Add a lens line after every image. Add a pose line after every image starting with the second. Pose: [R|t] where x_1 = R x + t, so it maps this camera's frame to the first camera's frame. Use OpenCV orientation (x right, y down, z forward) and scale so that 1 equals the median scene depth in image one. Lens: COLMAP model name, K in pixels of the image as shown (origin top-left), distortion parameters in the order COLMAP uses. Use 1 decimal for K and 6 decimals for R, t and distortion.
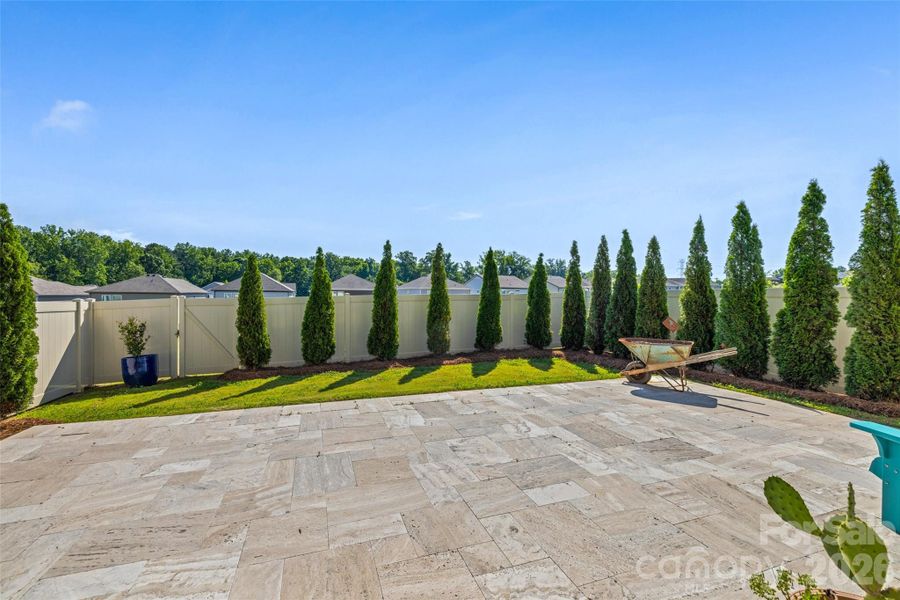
lens RADIAL K [[378.1, 0, 448.5], [0, 378.1, 296.0], [0, 0, 1]] dist [0.000316, -0.000029]
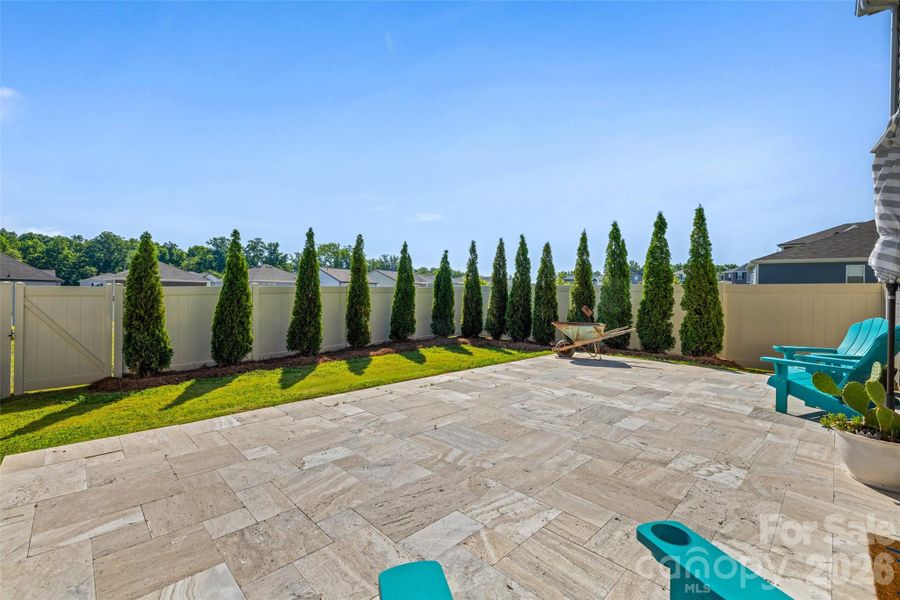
lens RADIAL K [[381.2, 0, 450.1], [0, 381.2, 291.0], [0, 0, 1]] dist [-0.001594, 0.000018]
pose [[0.907642, 0.010189, 0.419621, -0.403325], [-0.010144, 0.999946, -0.002339, 0.014514], [-0.419623, -0.002134, 0.907696, -0.006810]]
